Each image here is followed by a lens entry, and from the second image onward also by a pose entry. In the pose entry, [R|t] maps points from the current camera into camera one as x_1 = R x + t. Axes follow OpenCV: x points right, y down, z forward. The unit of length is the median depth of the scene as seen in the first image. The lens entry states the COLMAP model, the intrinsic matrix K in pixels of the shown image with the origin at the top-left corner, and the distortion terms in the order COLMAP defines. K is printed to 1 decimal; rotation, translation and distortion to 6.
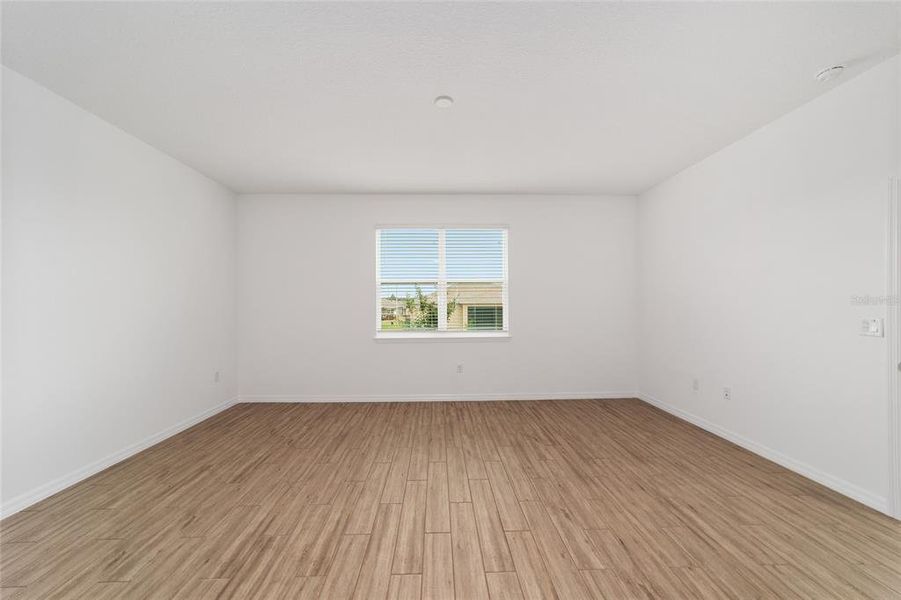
lens RADIAL K [[344.5, 0, 446.7], [0, 344.5, 302.9], [0, 0, 1]] dist [-0.014726, 0.008026]
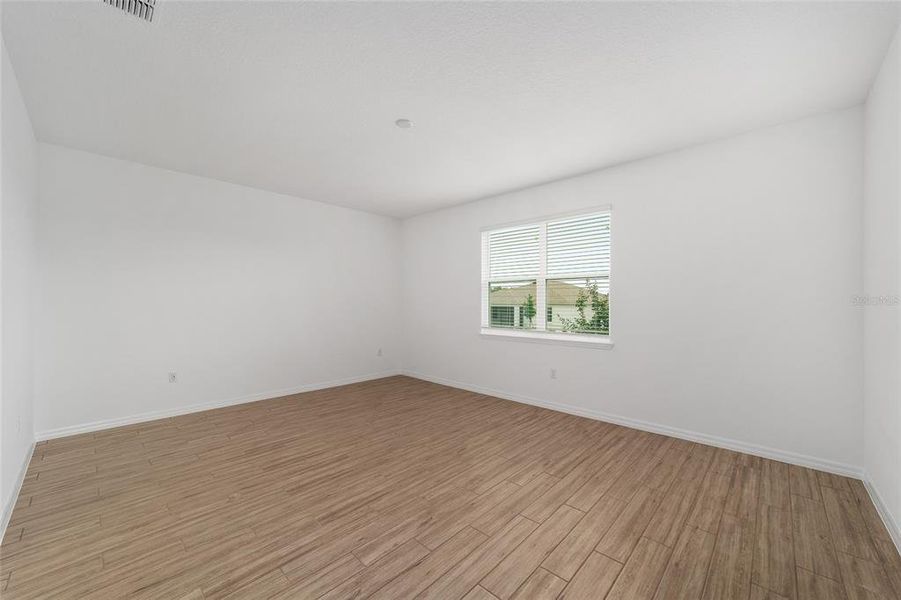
lens RADIAL K [[344.5, 0, 446.7], [0, 344.5, 302.9], [0, 0, 1]] dist [-0.014726, 0.008026]
pose [[0.706350, 0.005002, -0.707845, 0.754873], [-0.001809, 0.999985, 0.005260, -0.000845], [0.707860, -0.002435, 0.706348, 0.258892]]
